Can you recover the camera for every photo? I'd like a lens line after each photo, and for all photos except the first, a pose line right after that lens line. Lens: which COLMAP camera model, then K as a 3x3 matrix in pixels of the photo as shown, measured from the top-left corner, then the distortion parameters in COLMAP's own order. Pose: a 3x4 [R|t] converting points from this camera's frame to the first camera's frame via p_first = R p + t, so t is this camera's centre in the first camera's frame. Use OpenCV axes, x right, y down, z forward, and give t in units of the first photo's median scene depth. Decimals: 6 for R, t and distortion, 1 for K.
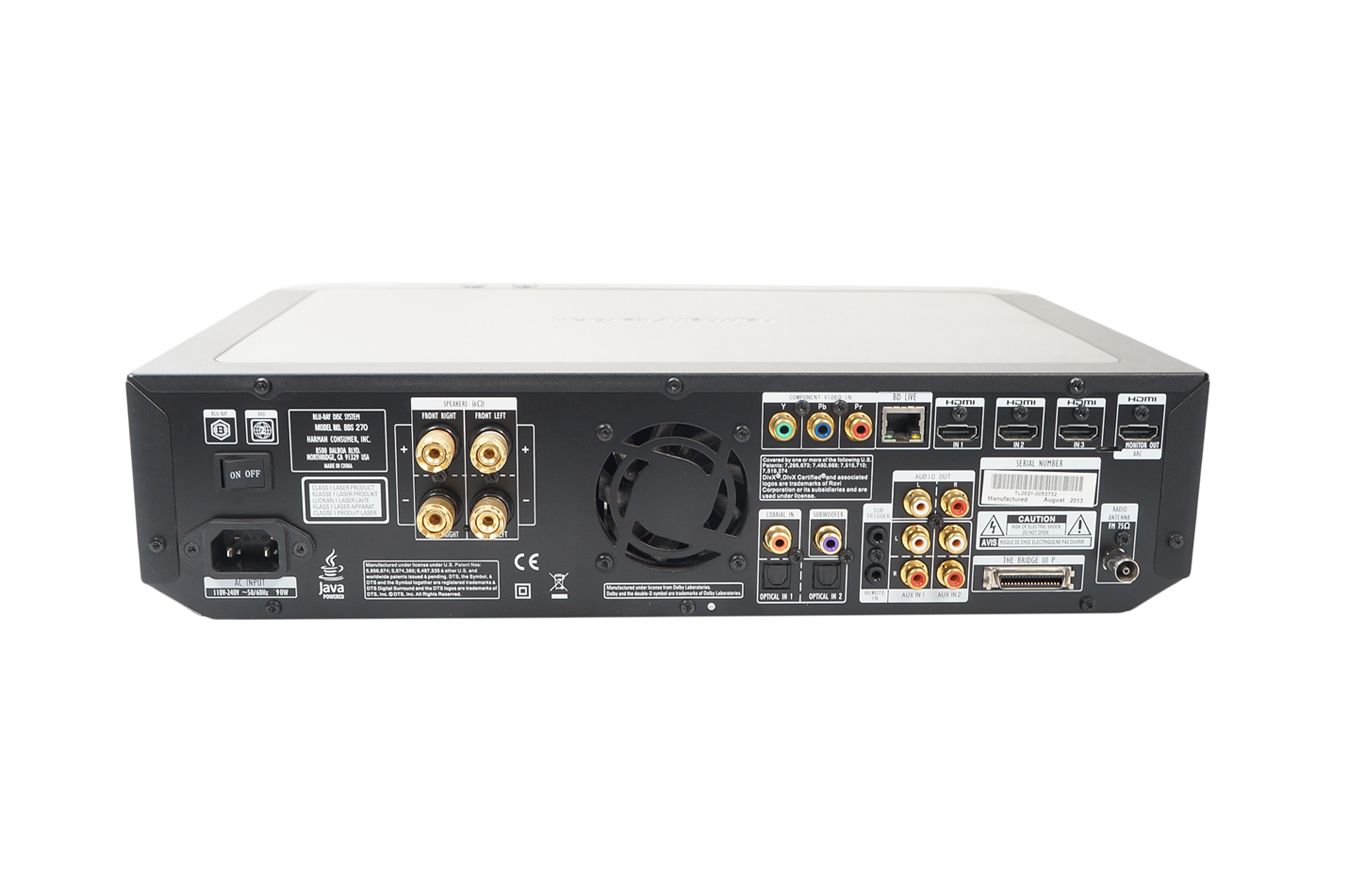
lens RADIAL K [[1402.6, 0, 673.2], [0, 1402.6, 447.2], [0, 0, 1]] dist [-0.025092, 0.000000]
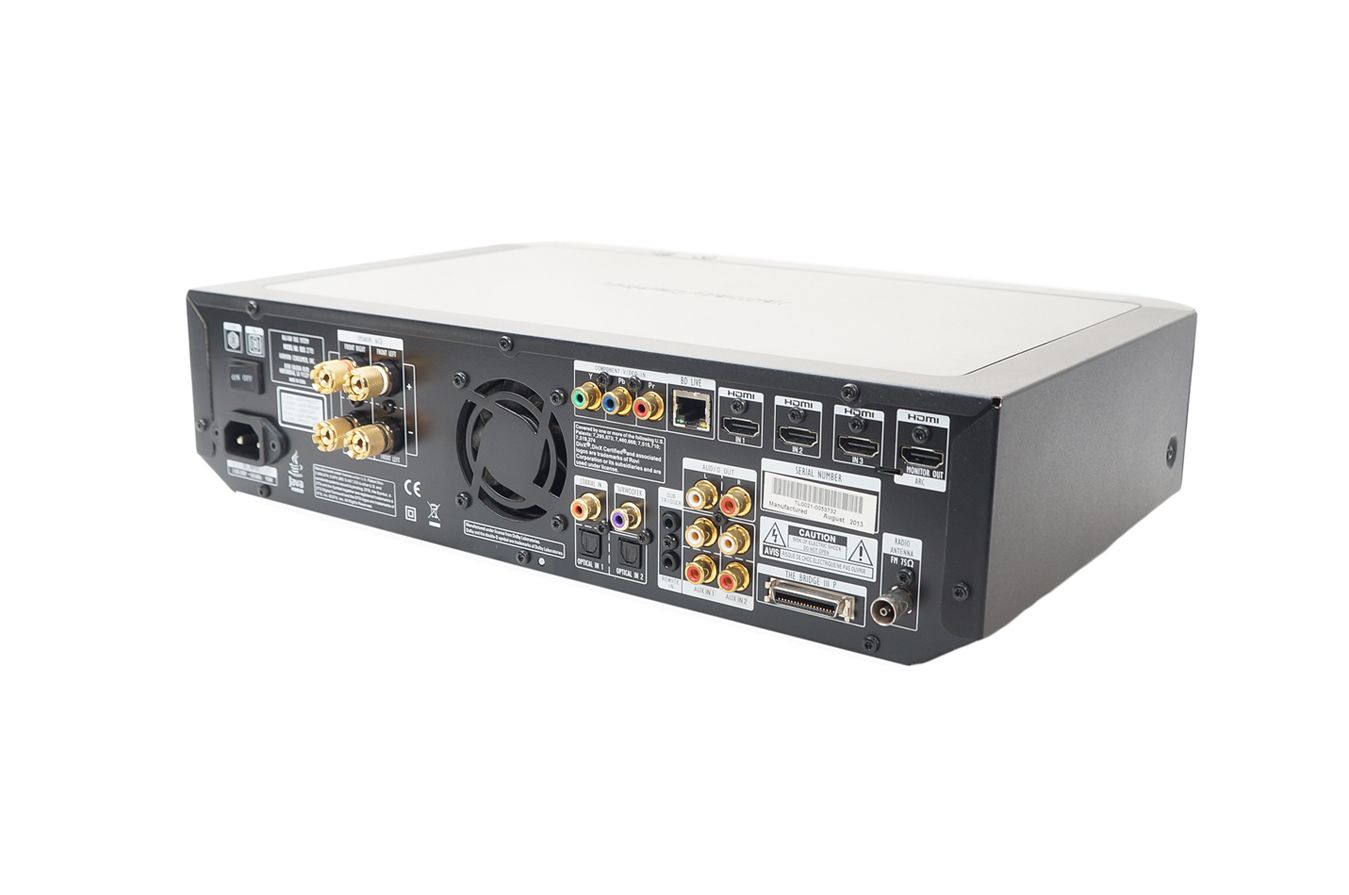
lens RADIAL K [[1402.6, 0, 672.7], [0, 1402.6, 446.0], [0, 0, 1]] dist [-0.025092, 0.000000]
pose [[0.803057, 0.148440, -0.577118, 0.705600], [-0.143863, 0.988125, 0.053970, -0.041725], [0.578276, 0.039685, 0.814876, 0.209074]]
